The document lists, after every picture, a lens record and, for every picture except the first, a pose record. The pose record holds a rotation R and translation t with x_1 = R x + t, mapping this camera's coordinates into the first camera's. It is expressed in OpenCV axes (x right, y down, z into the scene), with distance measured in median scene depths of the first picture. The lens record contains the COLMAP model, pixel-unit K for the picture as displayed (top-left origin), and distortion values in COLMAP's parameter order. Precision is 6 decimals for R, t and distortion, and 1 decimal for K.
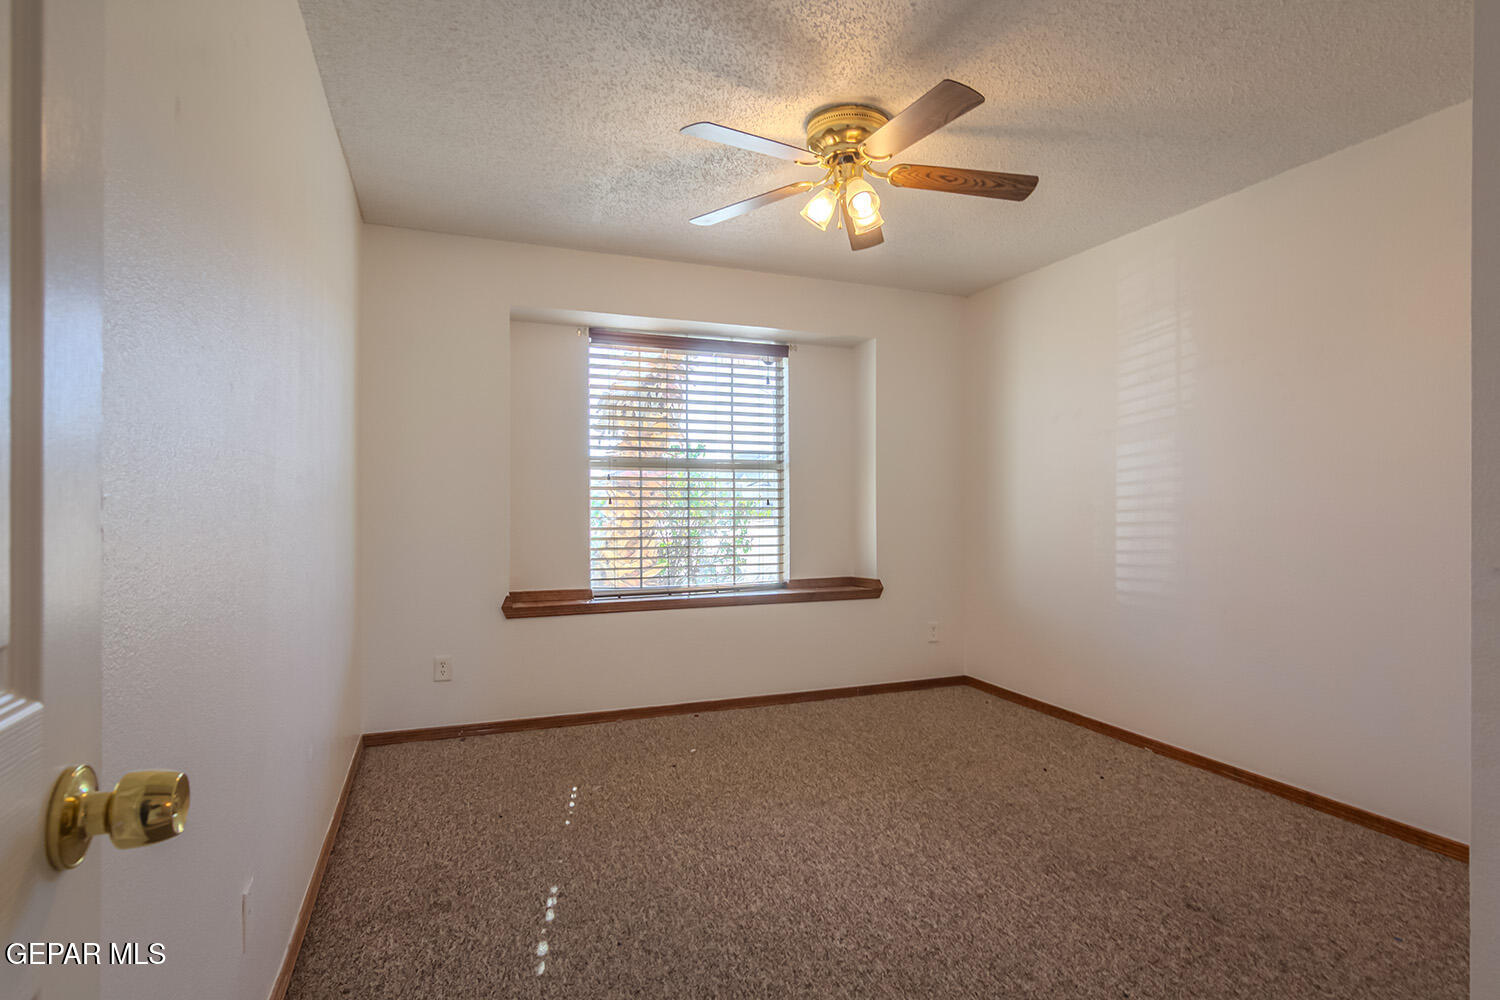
lens RADIAL K [[726.7, 0, 800.3], [0, 726.7, 509.8], [0, 0, 1]] dist [0.000532, -0.000054]
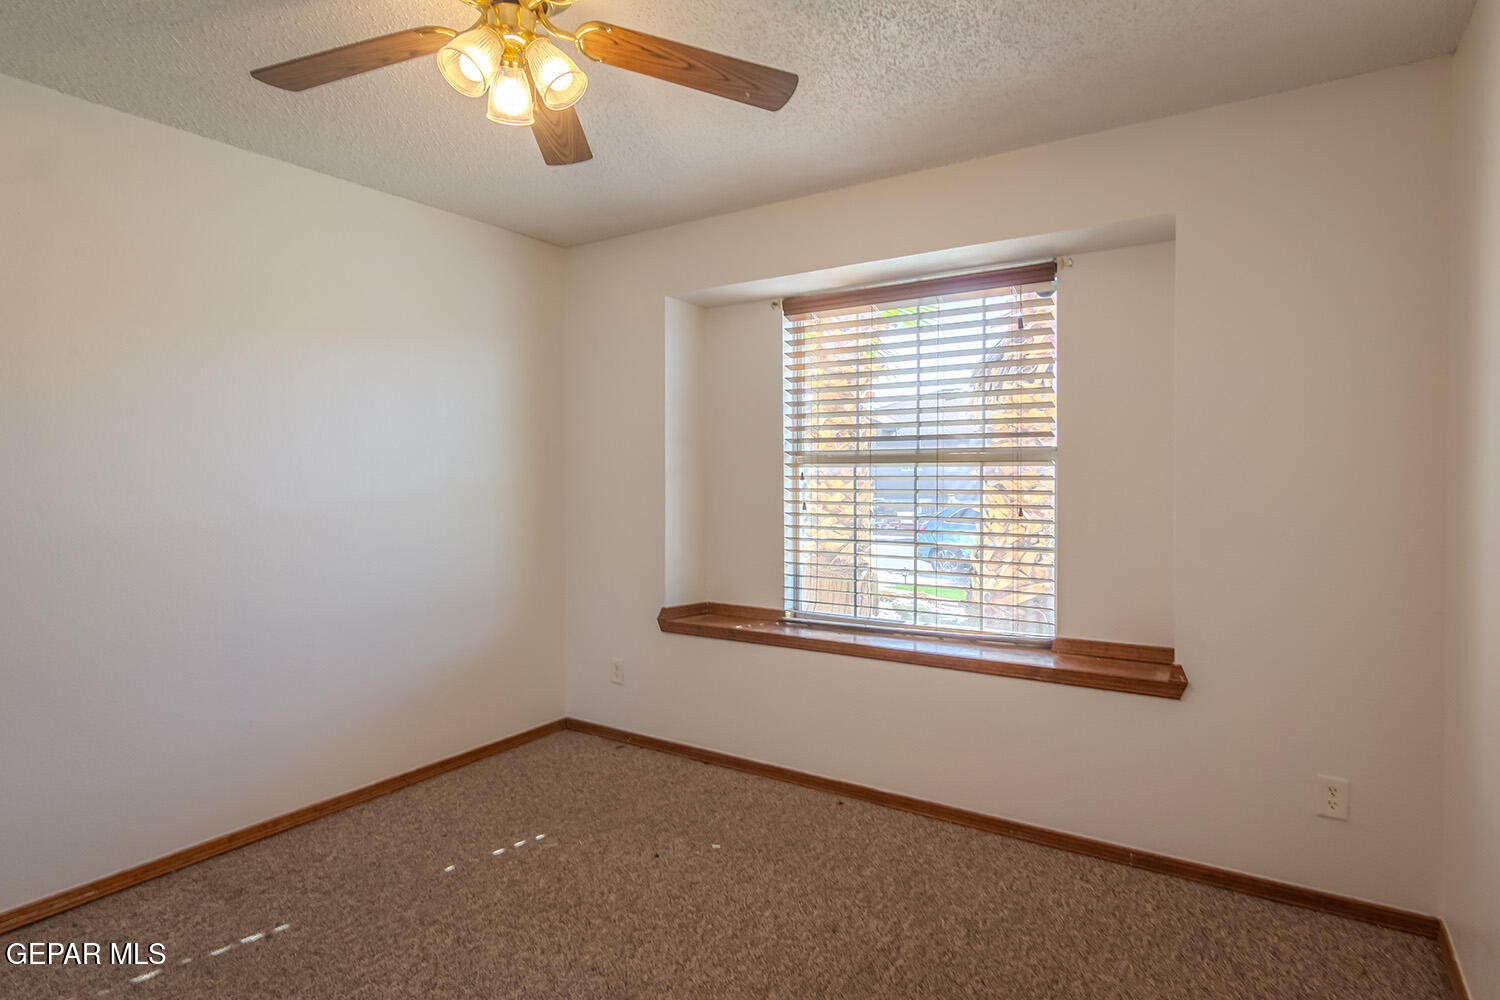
lens RADIAL K [[783.1, 0, 750.0], [0, 783.1, 500.0], [0, 0, 1]] dist [-0.002426, 0.001063]
pose [[0.577484, 0.022537, -0.816091, 0.445535], [-0.007649, 0.999724, 0.022196, -0.040723], [0.816366, -0.006576, 0.577497, 0.469022]]
